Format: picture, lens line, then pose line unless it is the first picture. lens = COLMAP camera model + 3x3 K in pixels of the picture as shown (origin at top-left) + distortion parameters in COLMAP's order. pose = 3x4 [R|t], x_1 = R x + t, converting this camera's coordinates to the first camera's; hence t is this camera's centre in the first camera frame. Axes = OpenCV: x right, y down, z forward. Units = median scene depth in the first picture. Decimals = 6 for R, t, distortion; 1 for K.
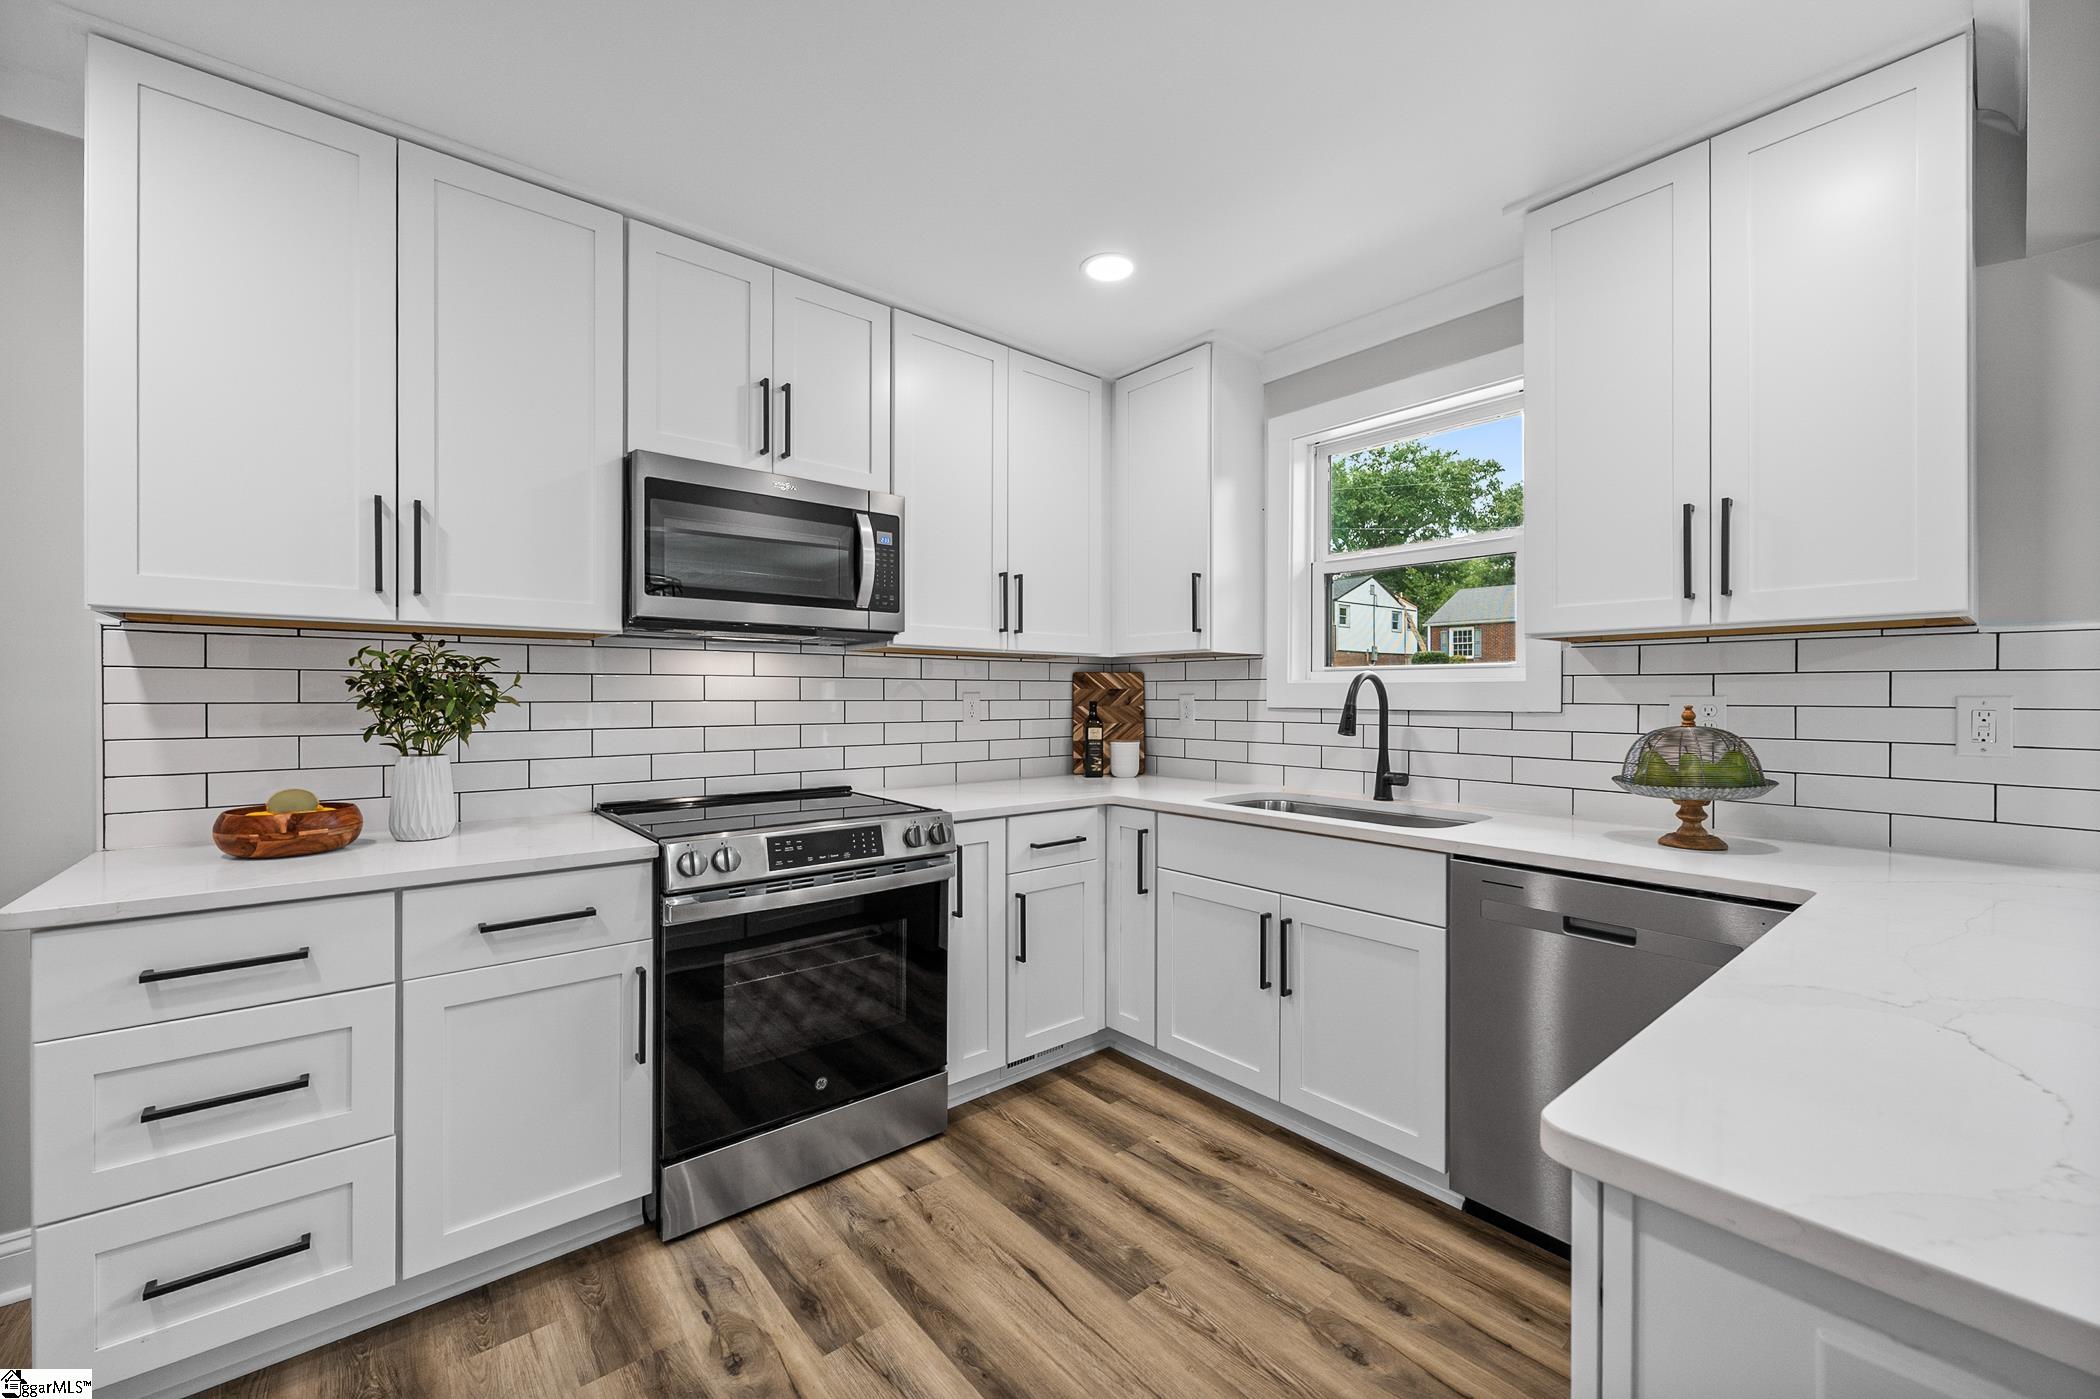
lens RADIAL K [[838.0, 0, 1042.9], [0, 838.0, 695.1], [0, 0, 1]] dist [-0.000674, -0.000010]
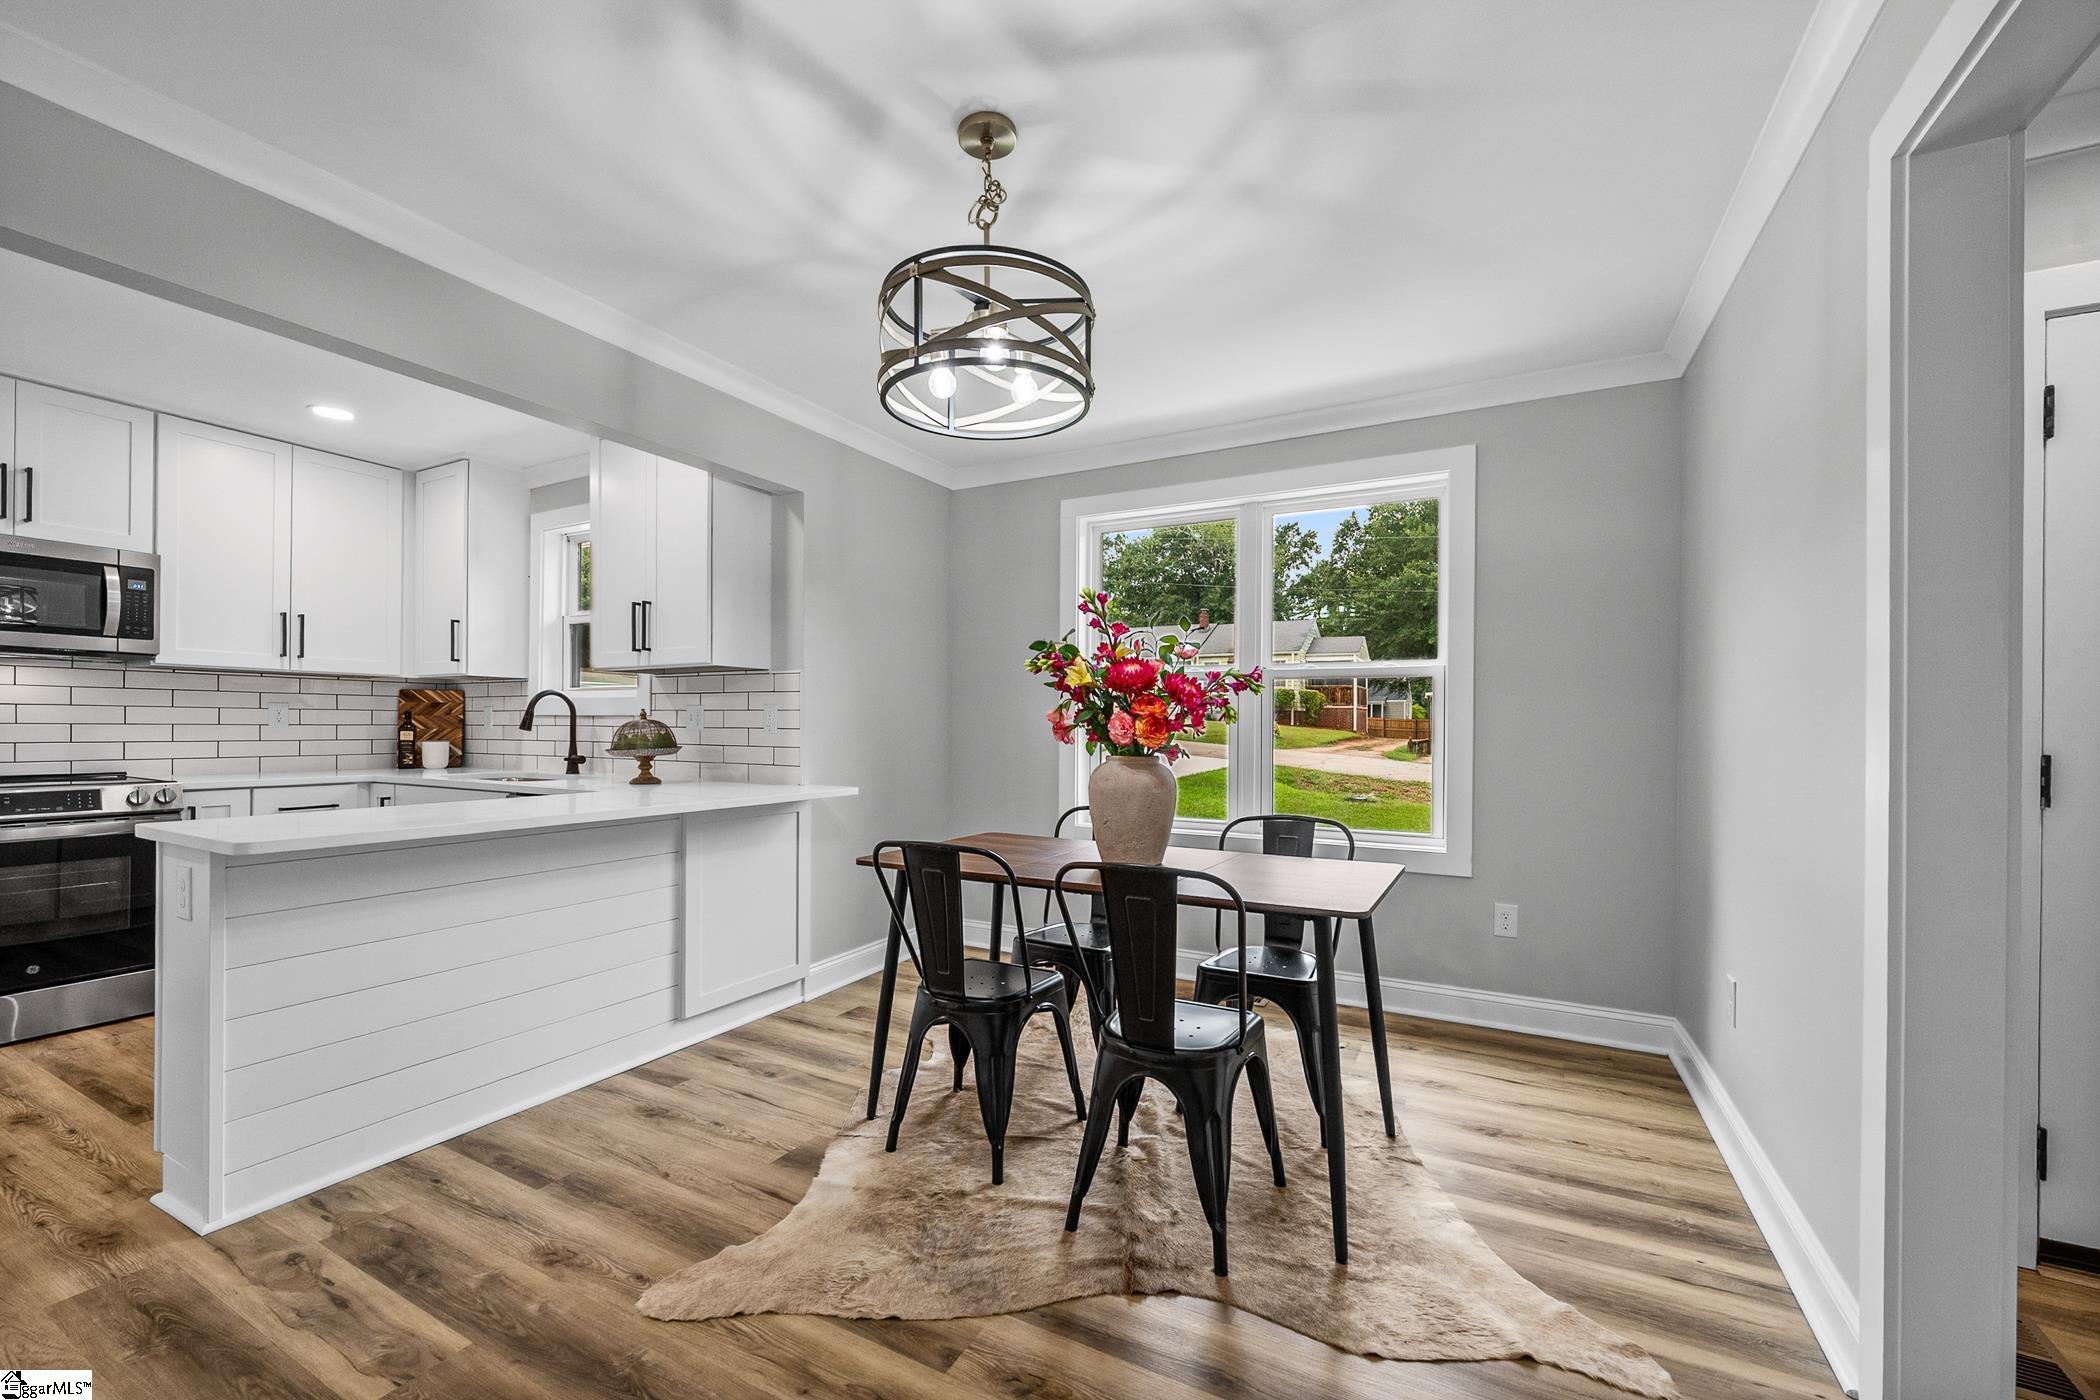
lens RADIAL K [[853.7, 0, 1049.8], [0, 853.7, 722.4], [0, 0, 1]] dist [-0.001603, -0.000386]
pose [[0.928703, 0.005795, 0.370778, 0.756772], [-0.004681, 0.999981, -0.003904, 0.038340], [-0.370794, 0.001890, 0.928713, -0.930388]]
